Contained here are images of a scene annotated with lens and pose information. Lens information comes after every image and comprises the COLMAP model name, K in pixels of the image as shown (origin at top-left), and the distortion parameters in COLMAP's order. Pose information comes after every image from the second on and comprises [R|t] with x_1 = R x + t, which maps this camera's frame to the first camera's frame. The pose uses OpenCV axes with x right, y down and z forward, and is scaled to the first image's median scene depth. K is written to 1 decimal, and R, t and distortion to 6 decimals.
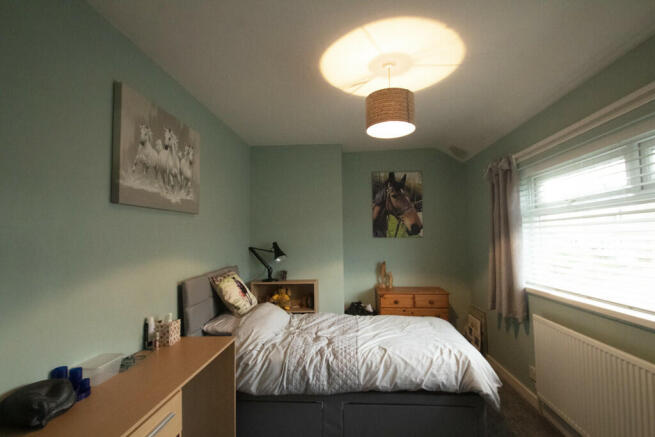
lens RADIAL K [[307.8, 0, 325.1], [0, 307.8, 216.7], [0, 0, 1]] dist [-0.000295, -0.000117]
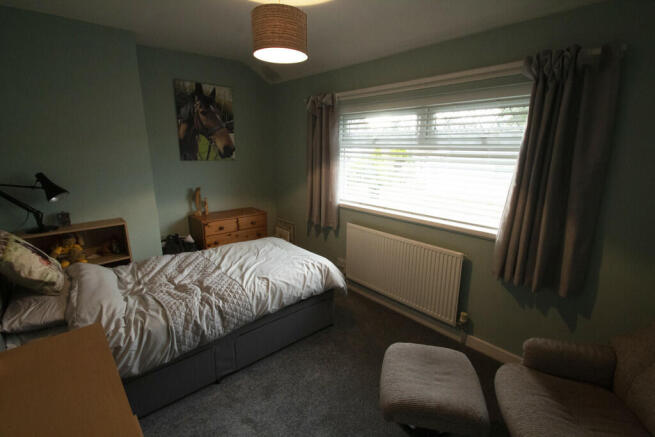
lens RADIAL K [[307.8, 0, 325.1], [0, 307.8, 216.7], [0, 0, 1]] dist [-0.000295, -0.000117]
pose [[0.696740, -0.148292, 0.701828, -0.312363], [-0.063226, 0.961895, 0.266010, -0.059714], [-0.714532, -0.229713, 0.660815, 0.159506]]
